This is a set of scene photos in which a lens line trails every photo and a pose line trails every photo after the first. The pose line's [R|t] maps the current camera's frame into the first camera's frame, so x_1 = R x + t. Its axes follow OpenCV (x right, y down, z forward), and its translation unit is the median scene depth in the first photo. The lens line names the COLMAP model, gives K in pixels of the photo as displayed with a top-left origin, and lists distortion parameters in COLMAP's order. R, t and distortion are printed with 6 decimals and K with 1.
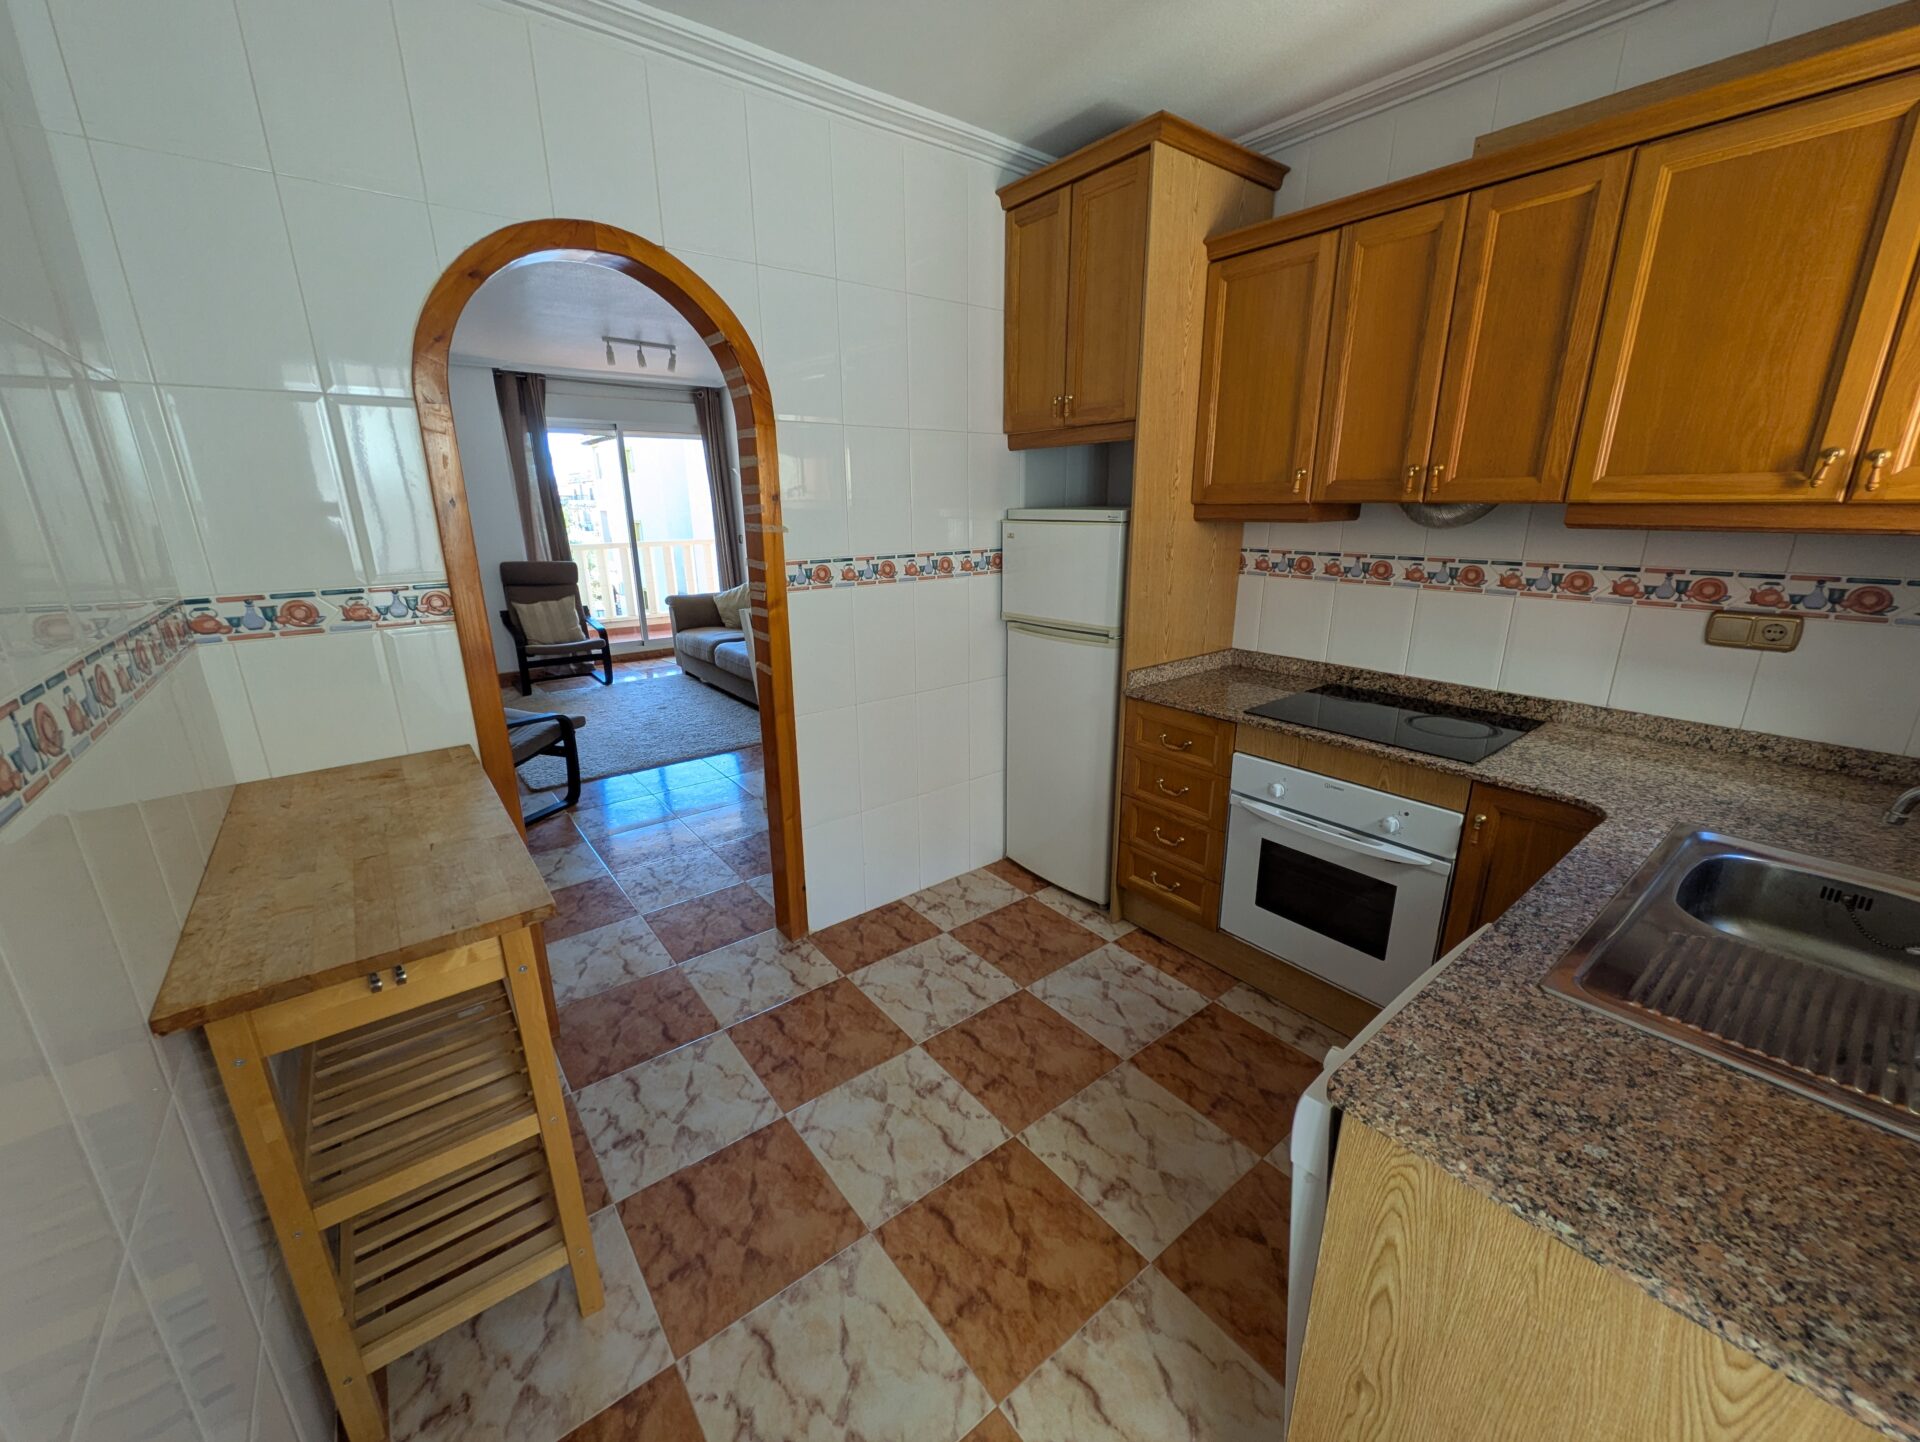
lens RADIAL K [[759.1, 0, 977.7], [0, 759.1, 725.9], [0, 0, 1]] dist [0.003932, -0.000483]
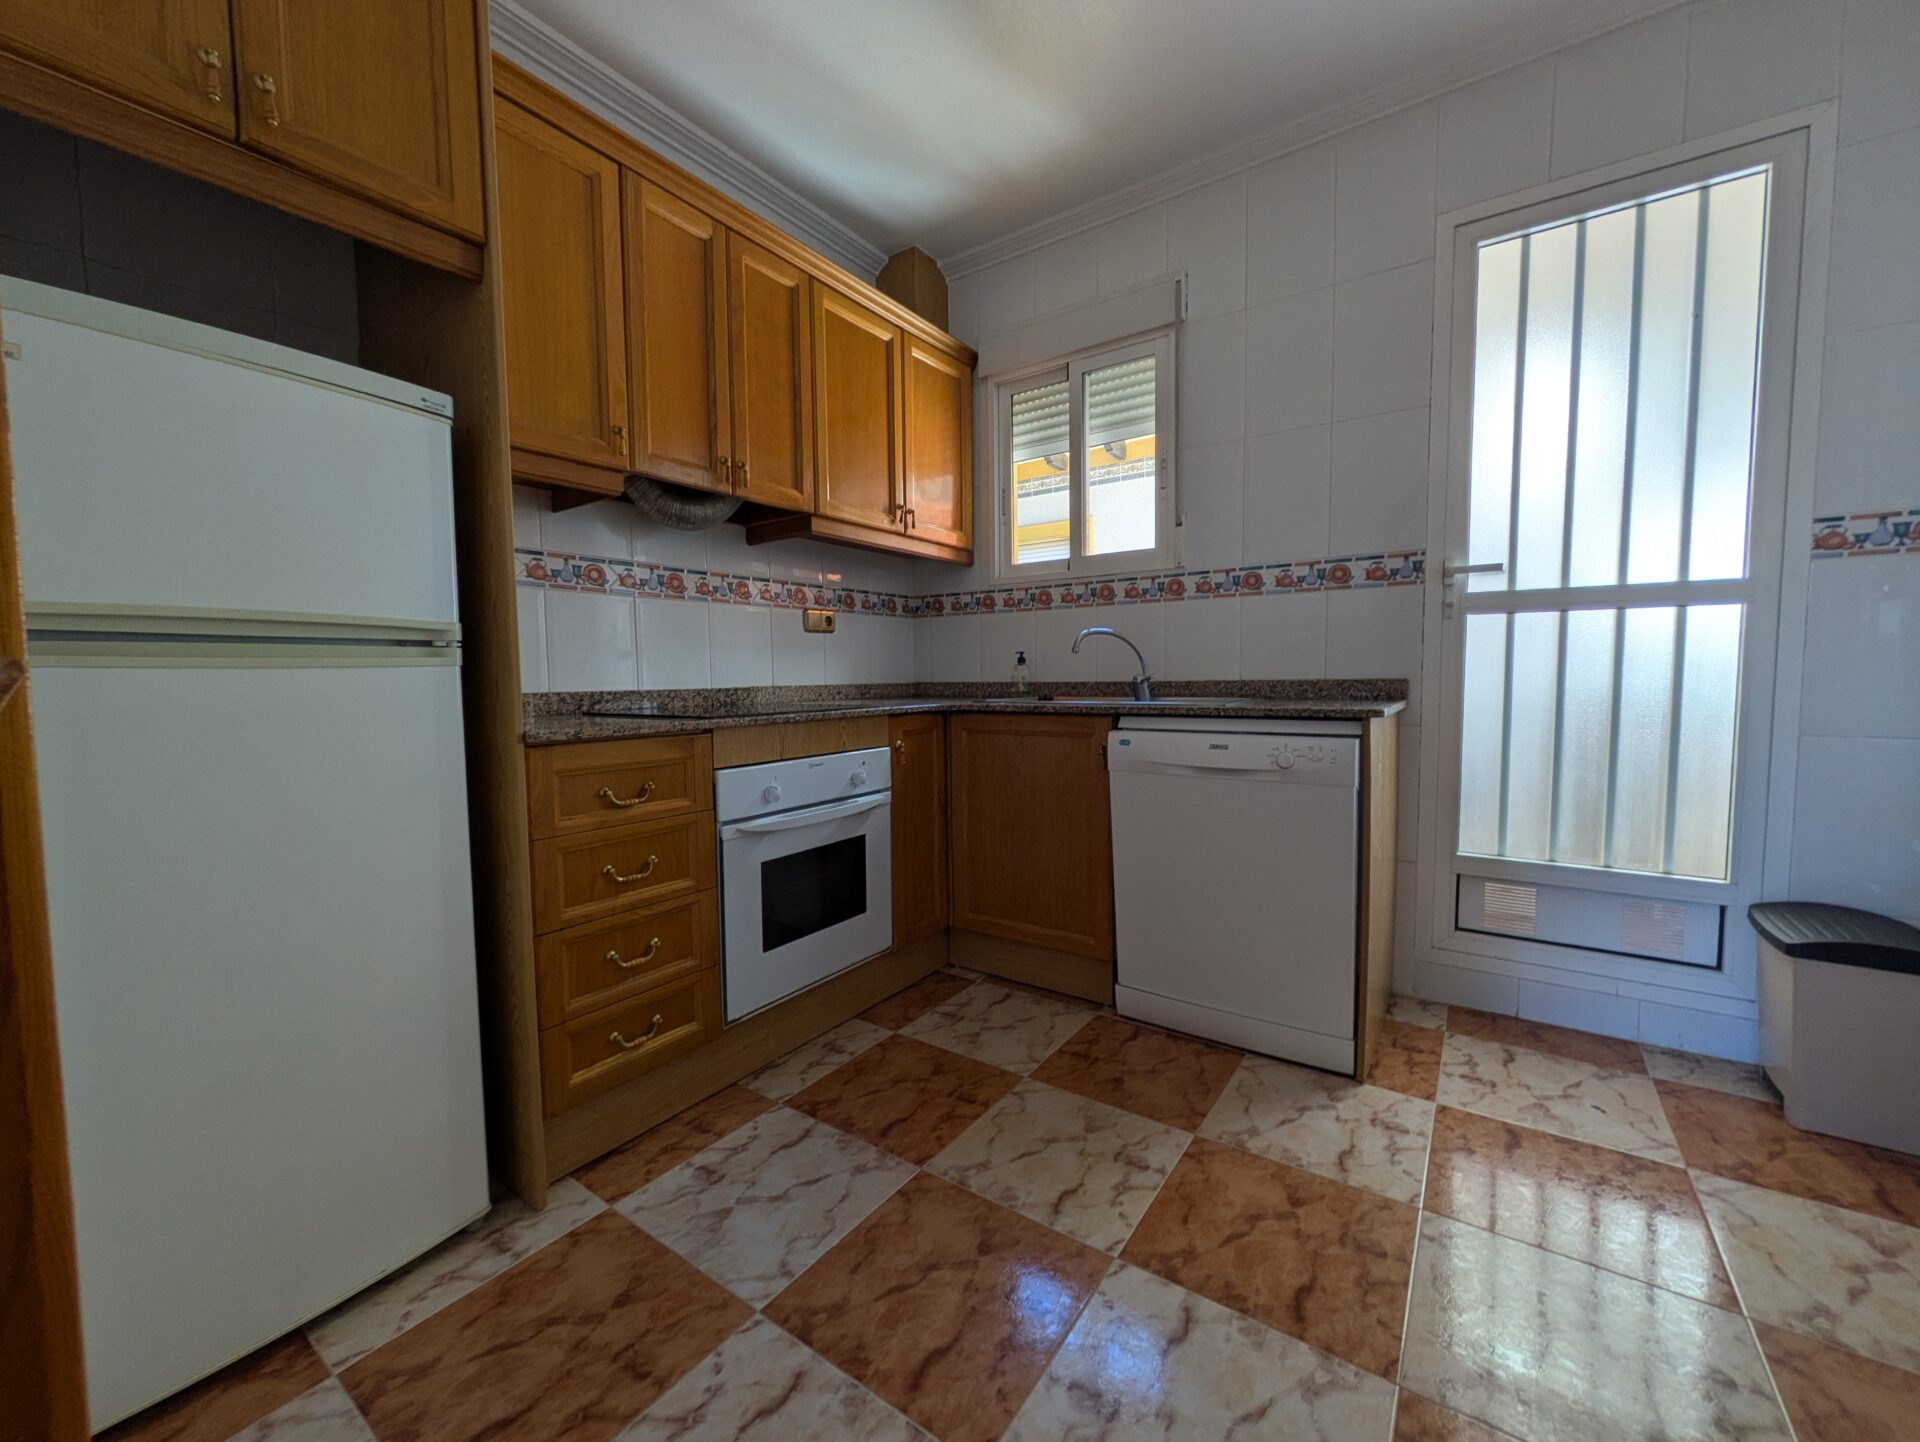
lens RADIAL K [[759.1, 0, 949.4], [0, 759.1, 718.7], [0, 0, 1]] dist [0.003932, -0.000483]
pose [[-0.263877, -0.043124, 0.963592, -0.465111], [0.296285, 0.947079, 0.123521, -0.039823], [-0.917924, 0.318092, -0.237135, 0.971958]]
